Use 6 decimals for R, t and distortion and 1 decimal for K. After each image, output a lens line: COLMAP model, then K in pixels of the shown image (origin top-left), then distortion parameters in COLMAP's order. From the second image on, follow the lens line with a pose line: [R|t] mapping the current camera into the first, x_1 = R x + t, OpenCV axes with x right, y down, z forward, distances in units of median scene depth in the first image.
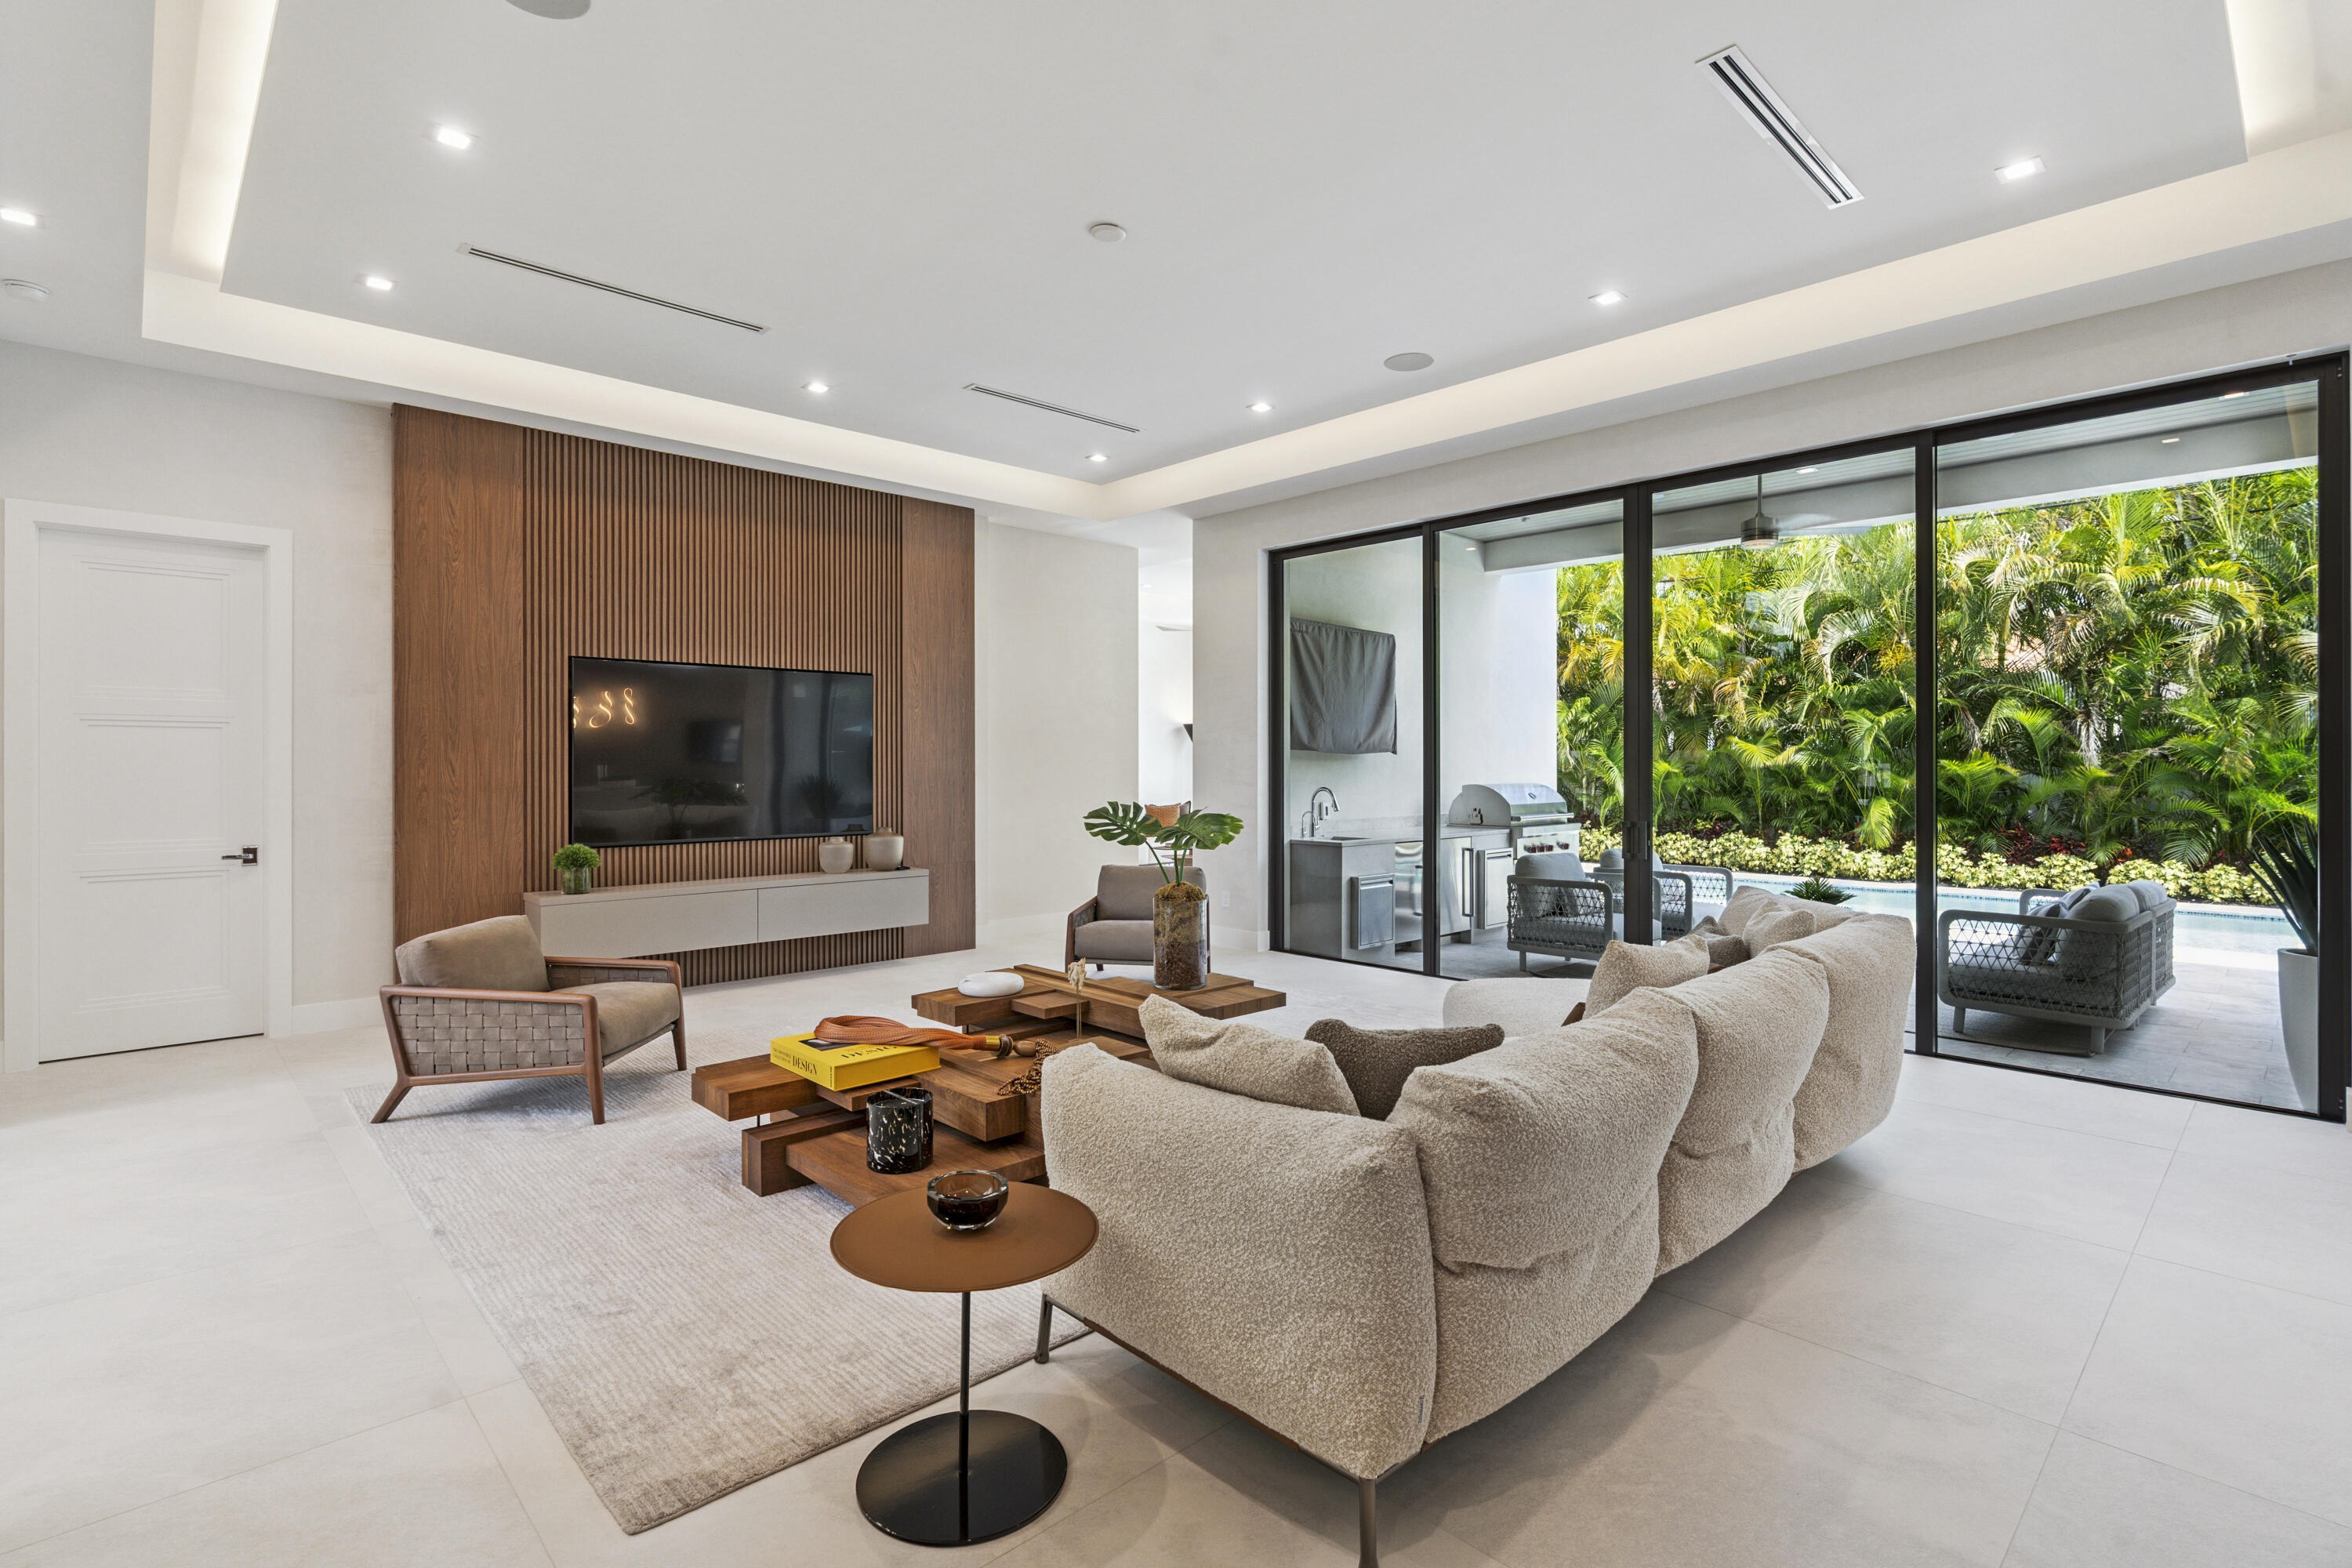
lens RADIAL K [[1143.1, 0, 1176.0], [0, 1143.1, 784.0], [0, 0, 1]] dist [-0.001603, 0.000046]
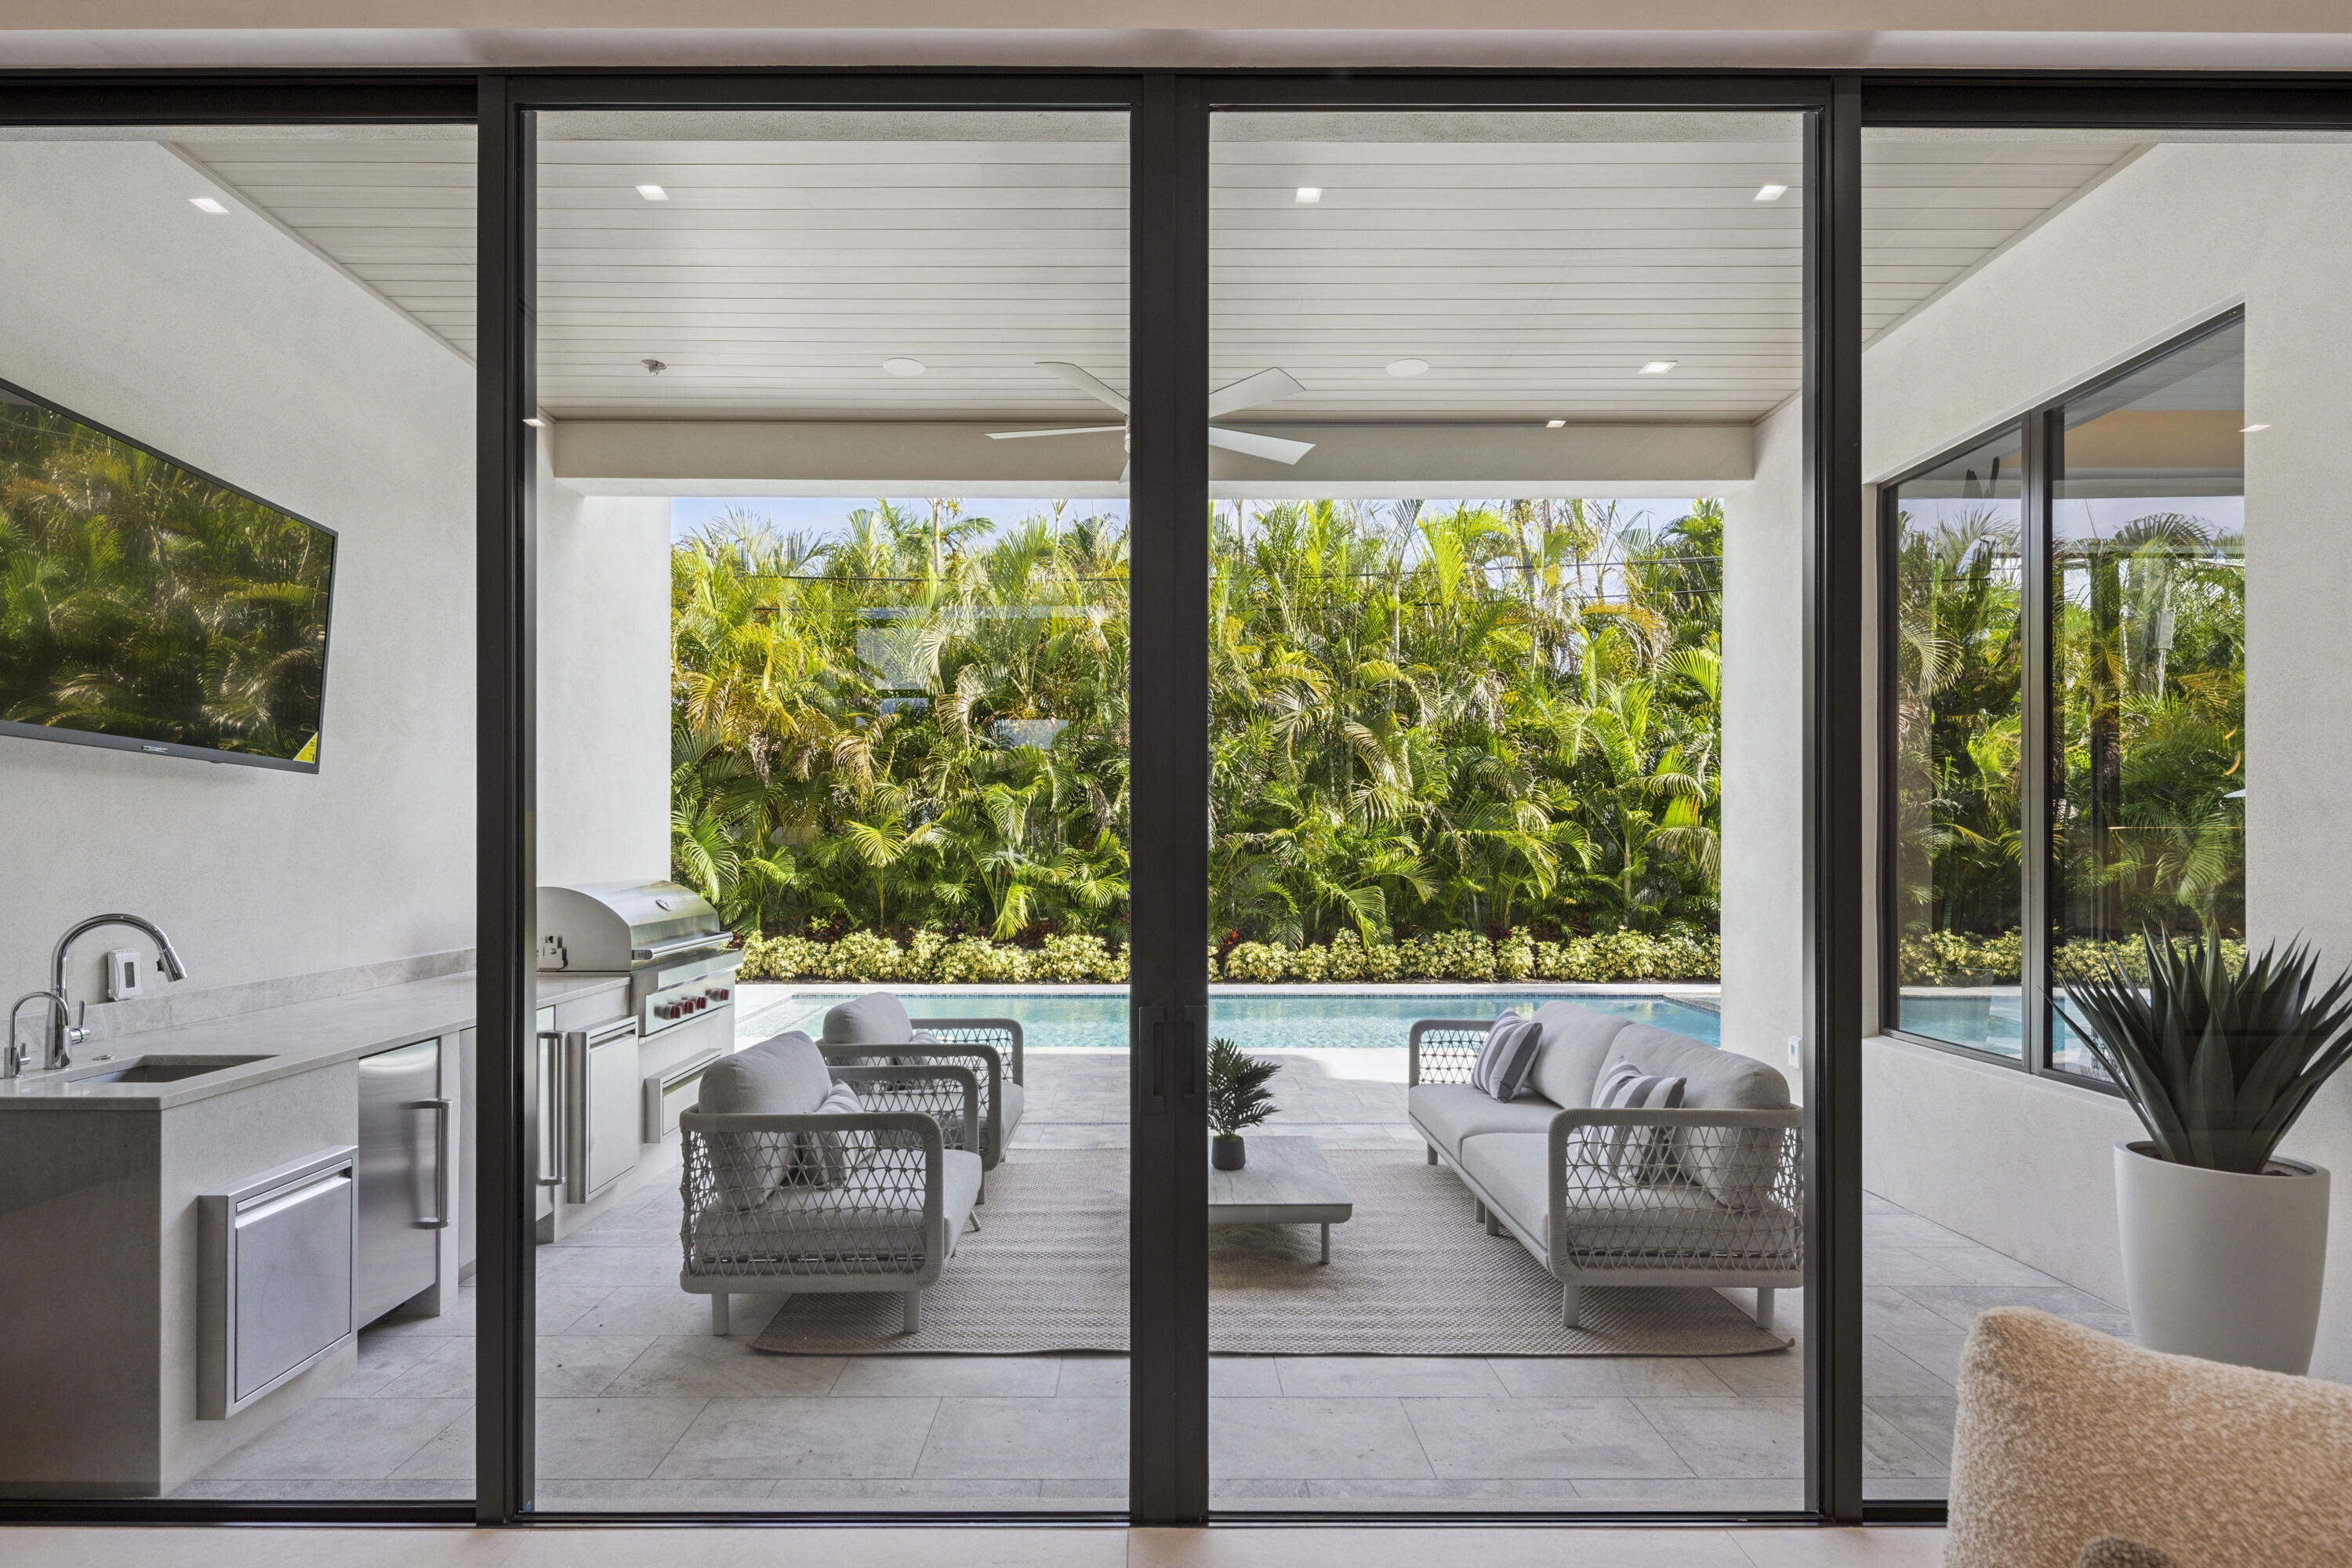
lens RADIAL K [[1166.9, 0, 1164.6], [0, 1166.9, 839.4], [0, 0, 1]] dist [0.001259, 0.000208]
pose [[0.690408, 0.004601, 0.723406, 0.060003], [0.011121, 0.999794, -0.016972, -0.006077], [-0.723335, 0.019763, 0.690215, 0.335726]]
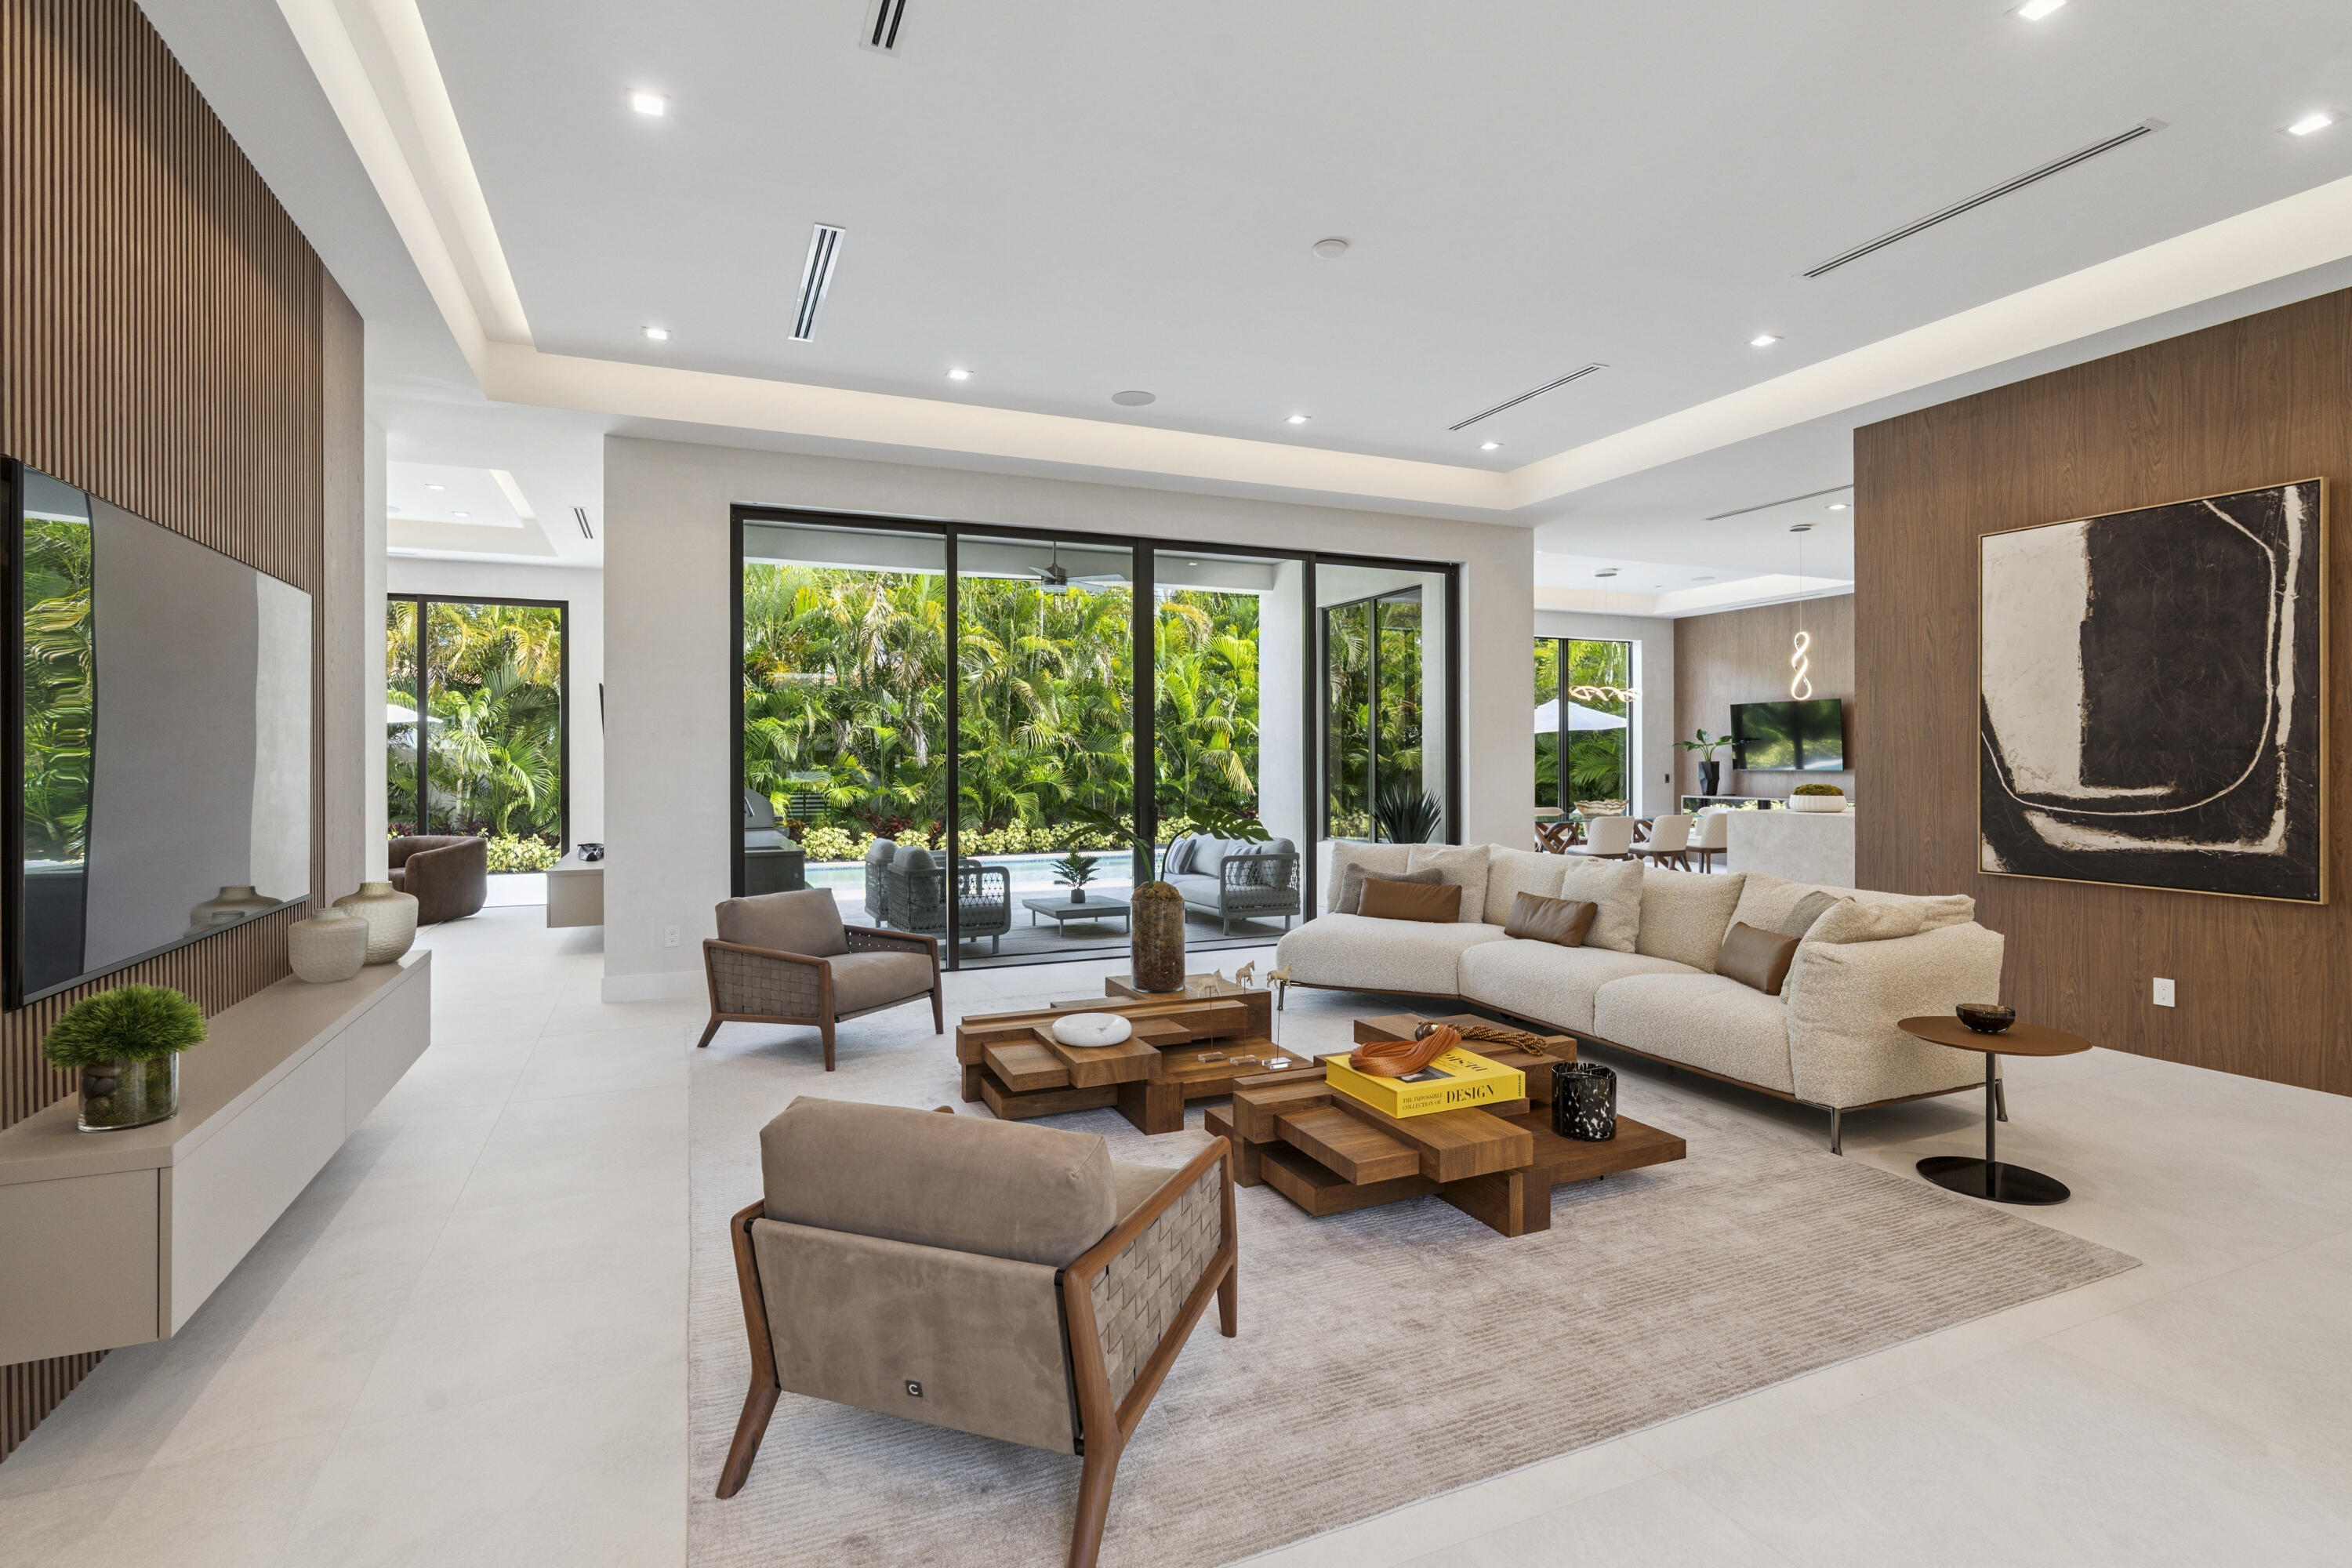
lens RADIAL K [[1102.3, 0, 1176.0], [0, 1102.3, 784.0], [0, 0, 1]] dist [-0.025473, -0.000144]
pose [[0.344760, -0.018674, 0.938505, -0.326101], [0.020556, 0.999713, 0.012341, -0.002323], [-0.938466, 0.015038, 0.345045, 0.246734]]
